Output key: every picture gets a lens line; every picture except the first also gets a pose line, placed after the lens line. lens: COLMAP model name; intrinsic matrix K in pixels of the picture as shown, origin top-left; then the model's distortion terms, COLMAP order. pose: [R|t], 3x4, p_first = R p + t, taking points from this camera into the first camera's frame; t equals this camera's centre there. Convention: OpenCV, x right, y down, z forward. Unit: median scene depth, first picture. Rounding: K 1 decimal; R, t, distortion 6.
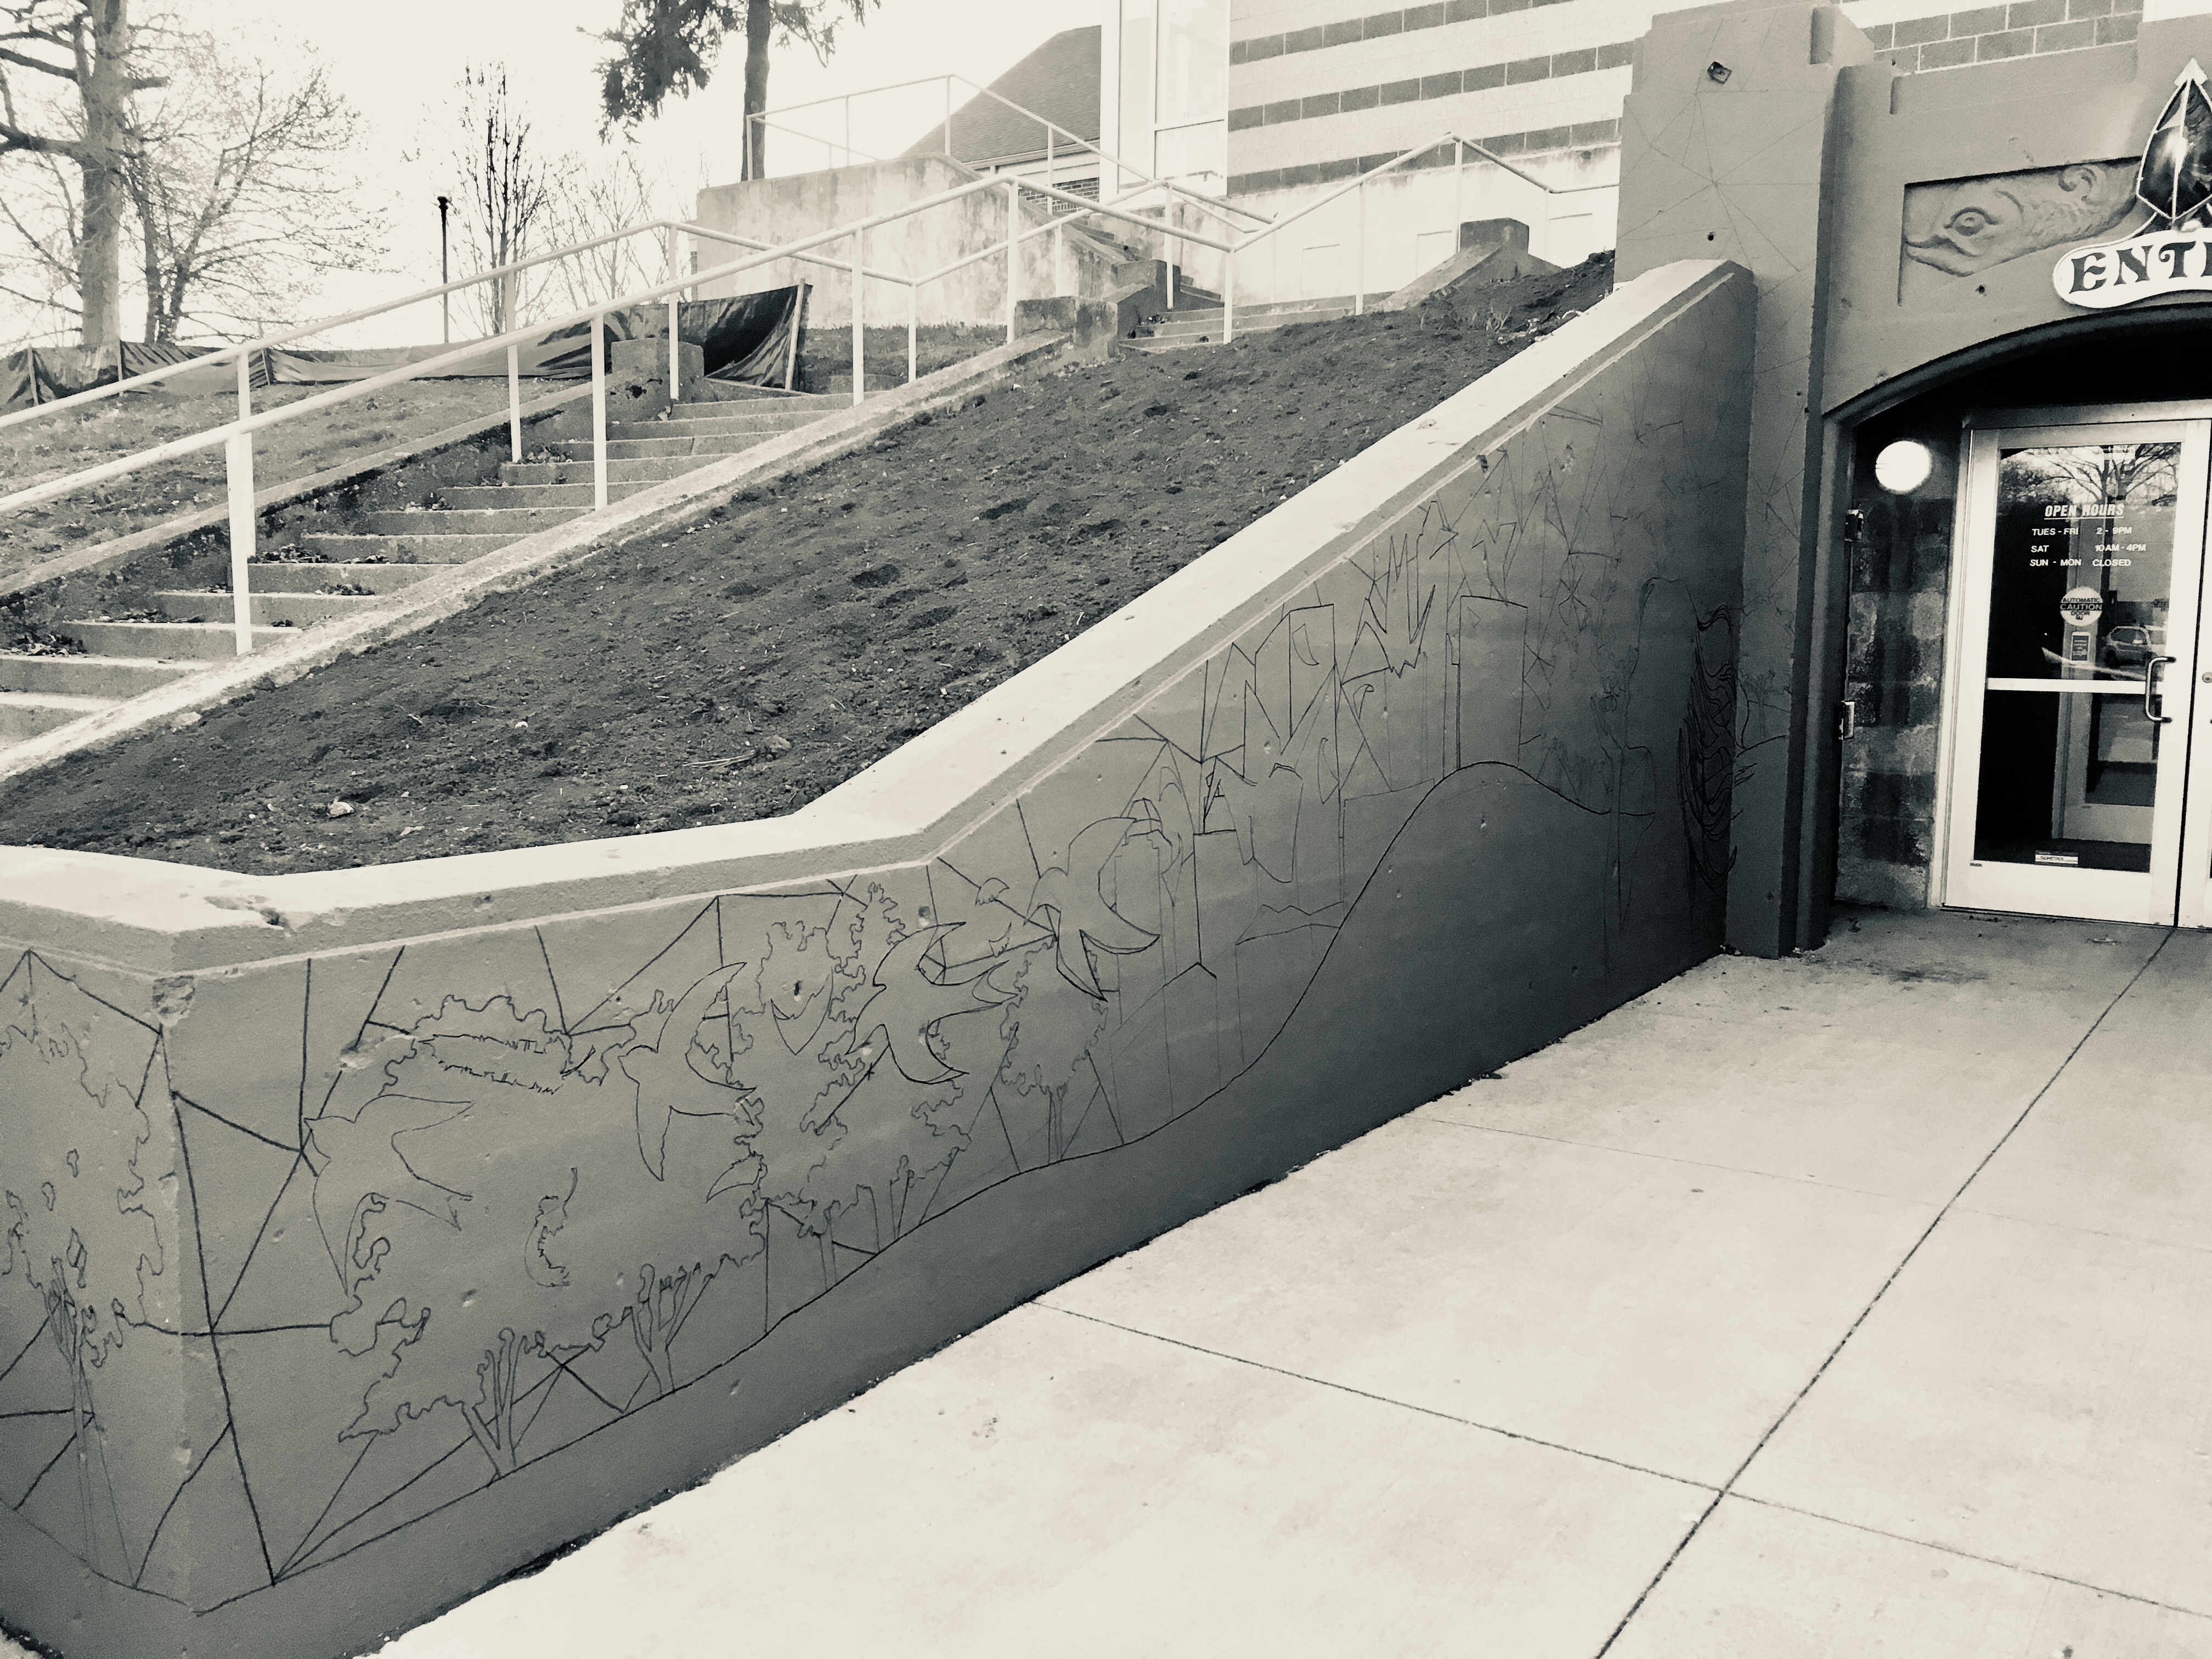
lens RADIAL K [[1871.8, 0, 1100.4], [0, 1871.8, 809.5], [0, 0, 1]] dist [0.101083, -0.132559]
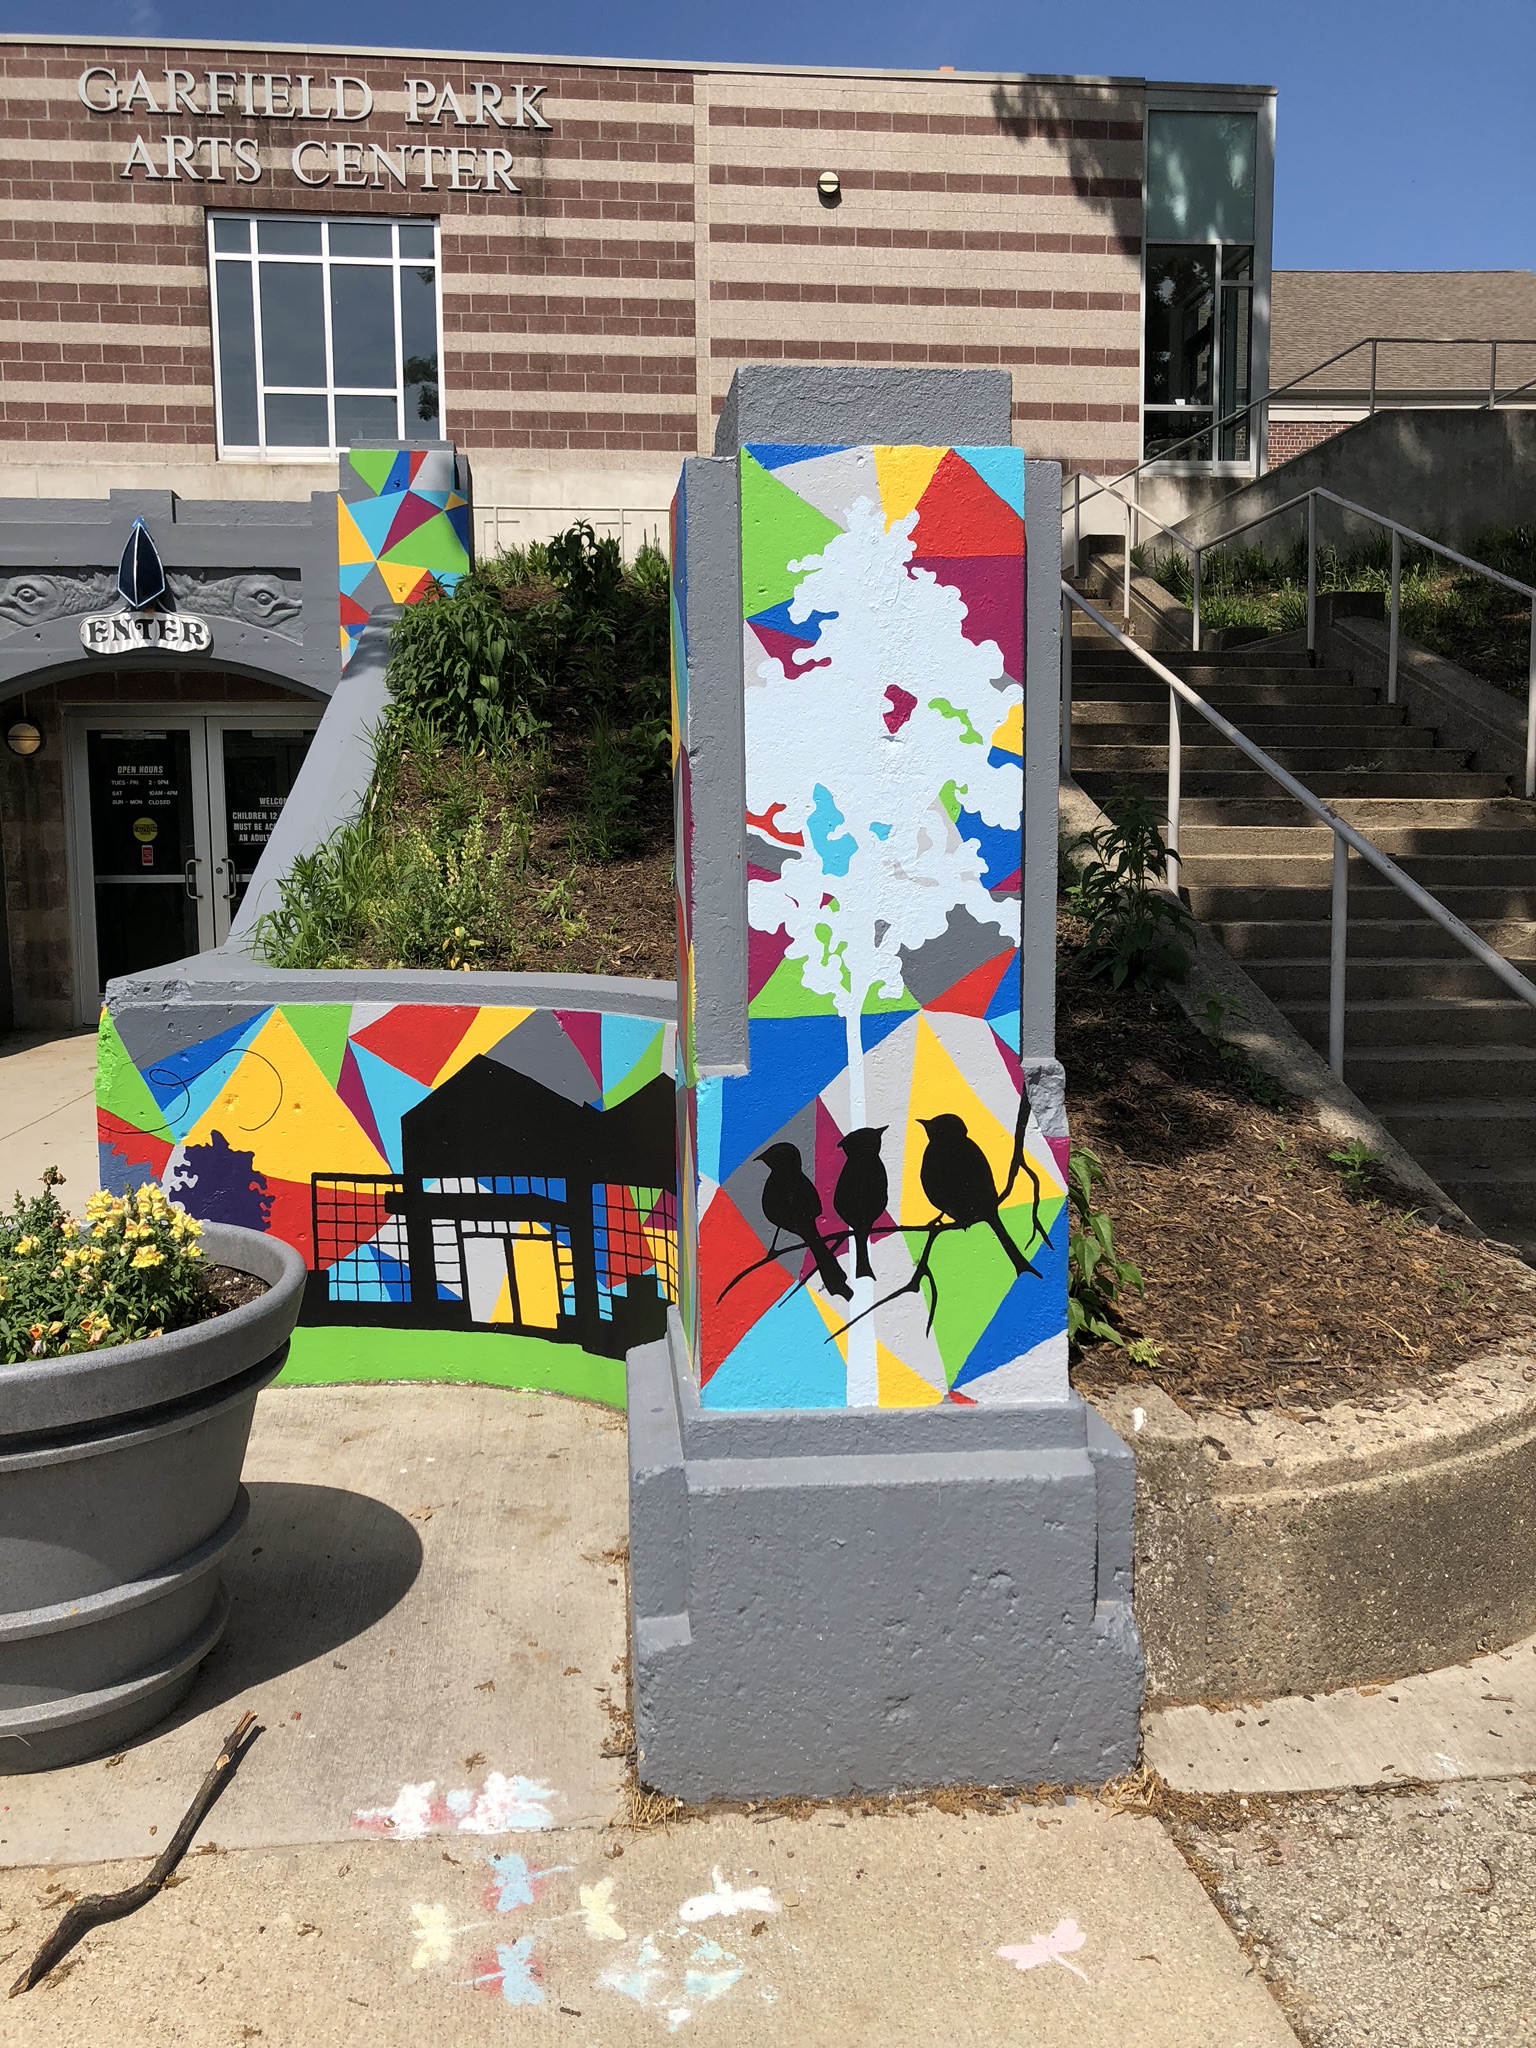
lens RADIAL K [[1663.3, 0, 743.0], [0, 1663.3, 1013.4], [0, 0, 1]] dist [0.007149, 0.017896]
pose [[0.757292, -0.086823, 0.647279, -0.027854], [0.086312, 0.995735, 0.032582, 0.044943], [-0.647348, 0.031194, 0.761556, -0.384990]]
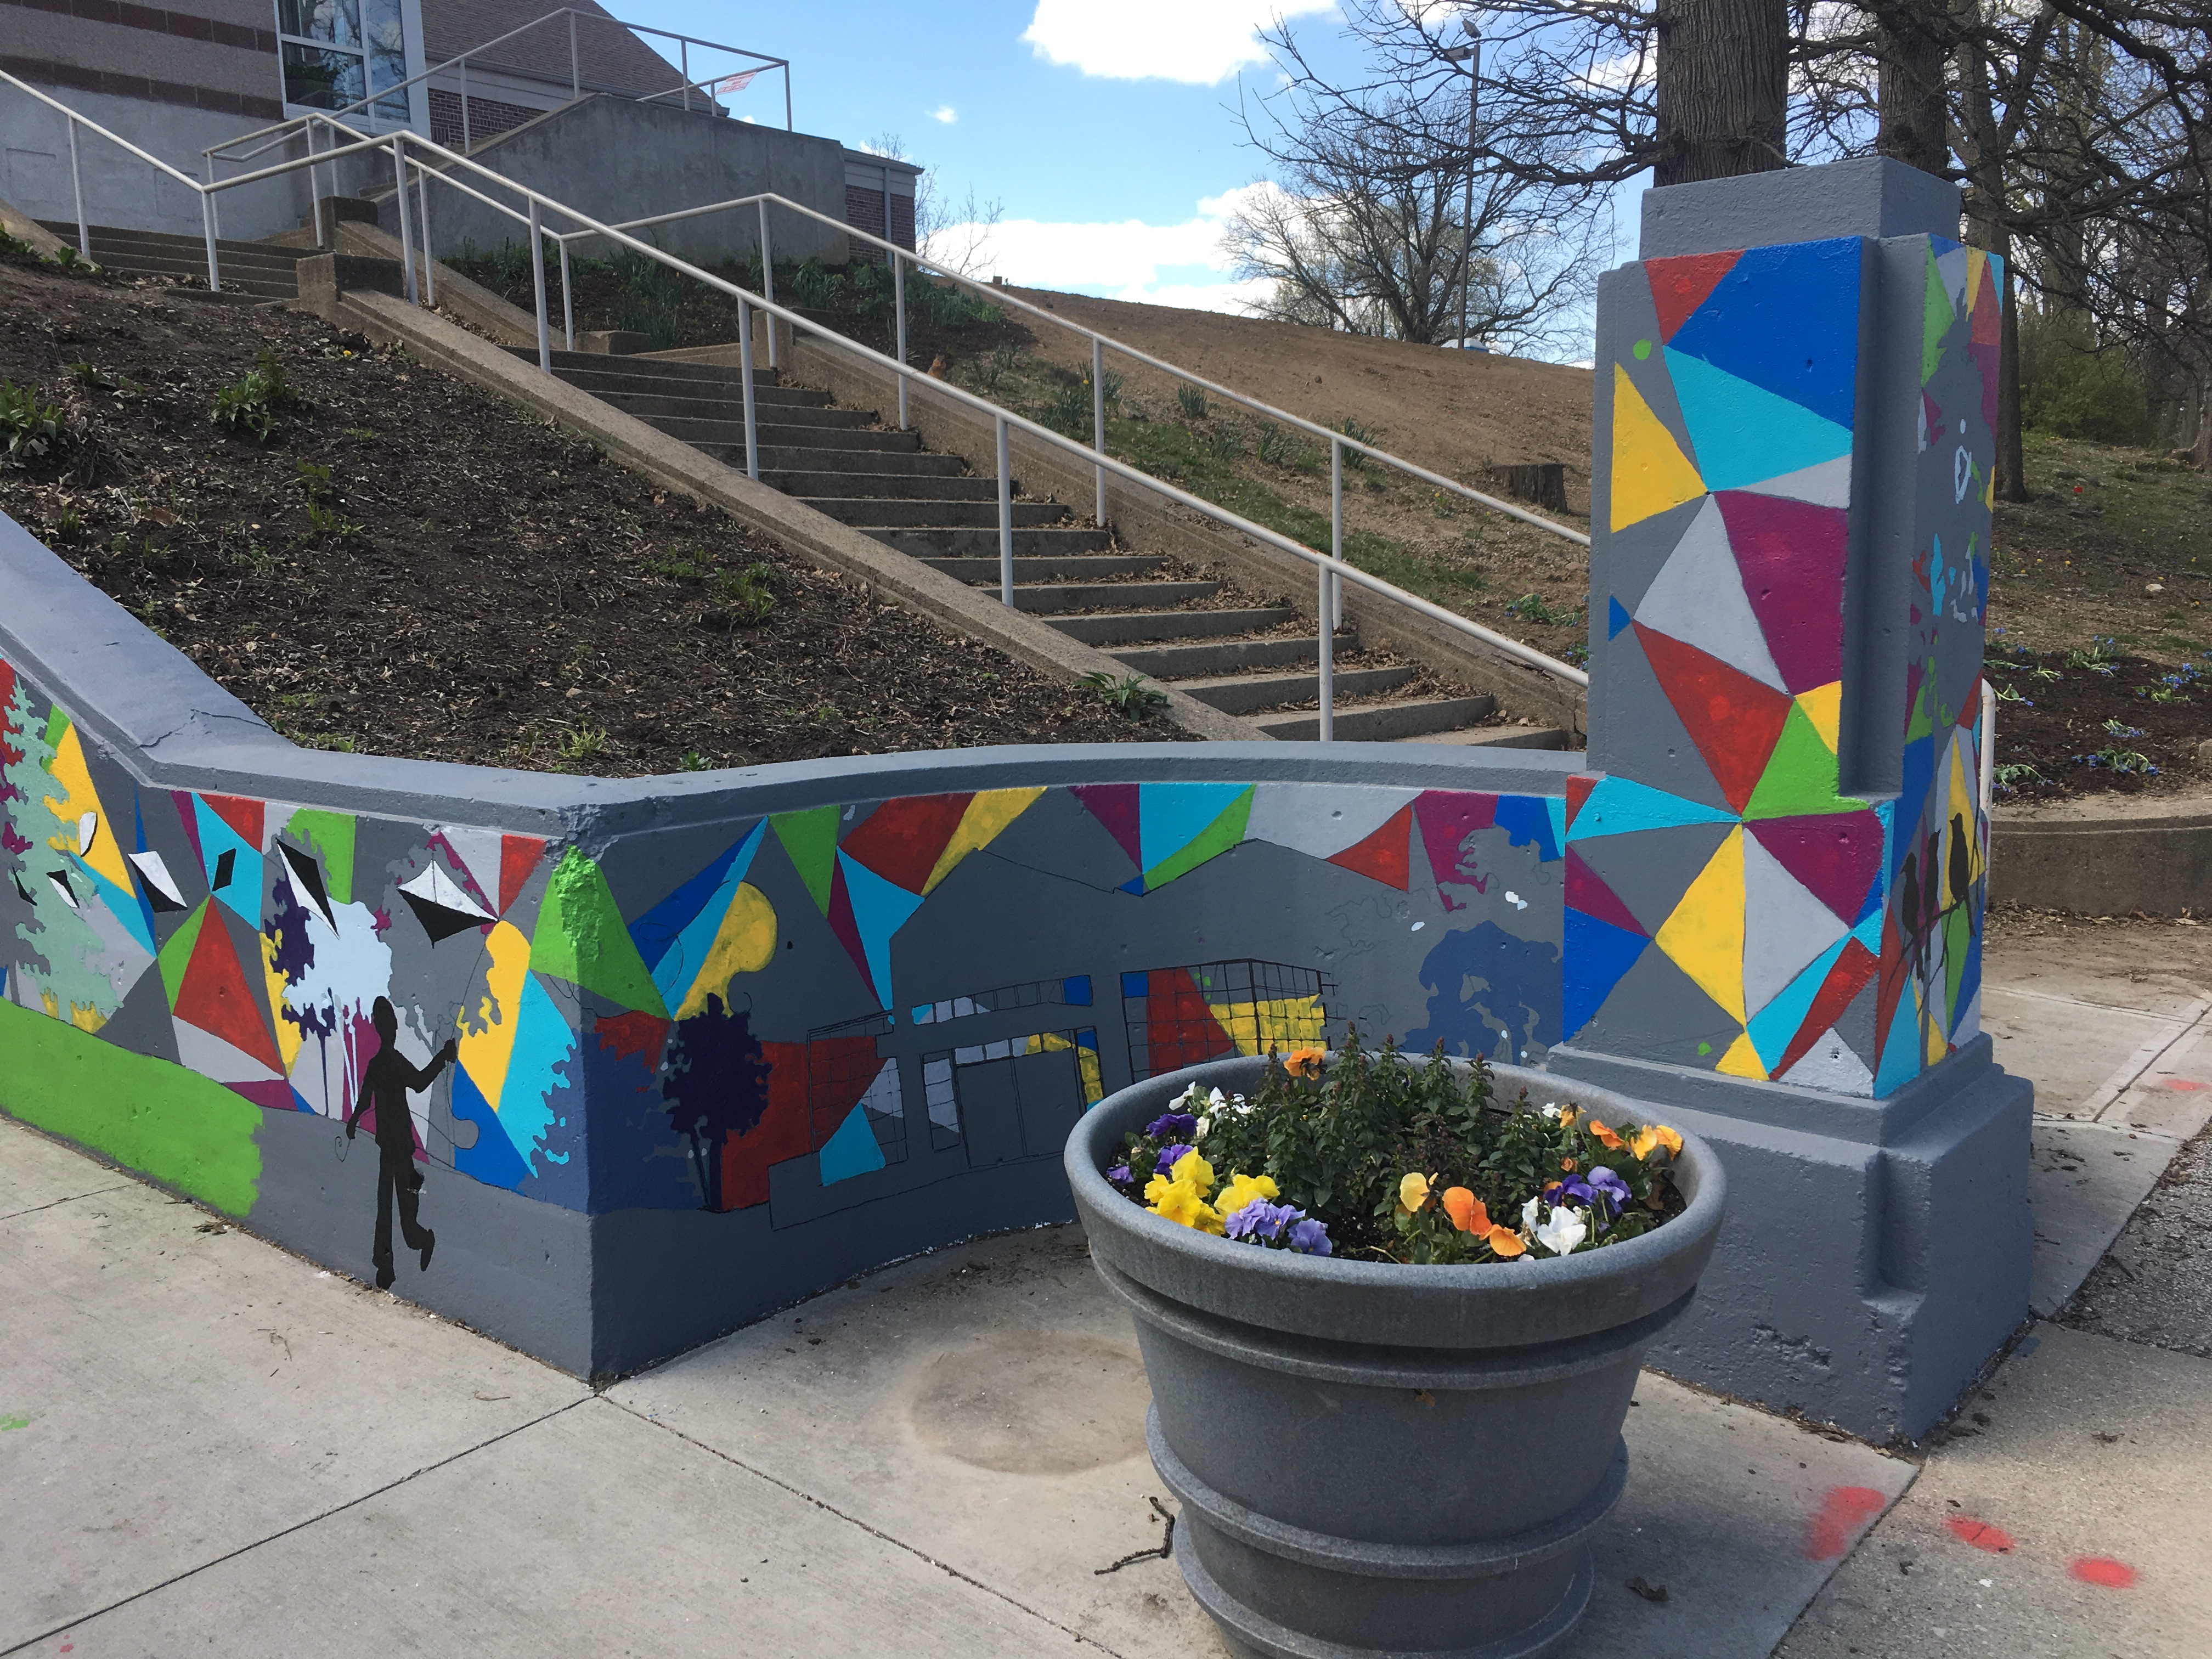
lens RADIAL K [[1871.8, 0, 1100.4], [0, 1871.8, 809.5], [0, 0, 1]] dist [0.101083, -0.132559]
pose [[0.089381, -0.156689, 0.983595, -0.215917], [0.127275, 0.981249, 0.144750, -0.004510], [-0.987832, 0.112249, 0.107648, -0.059459]]
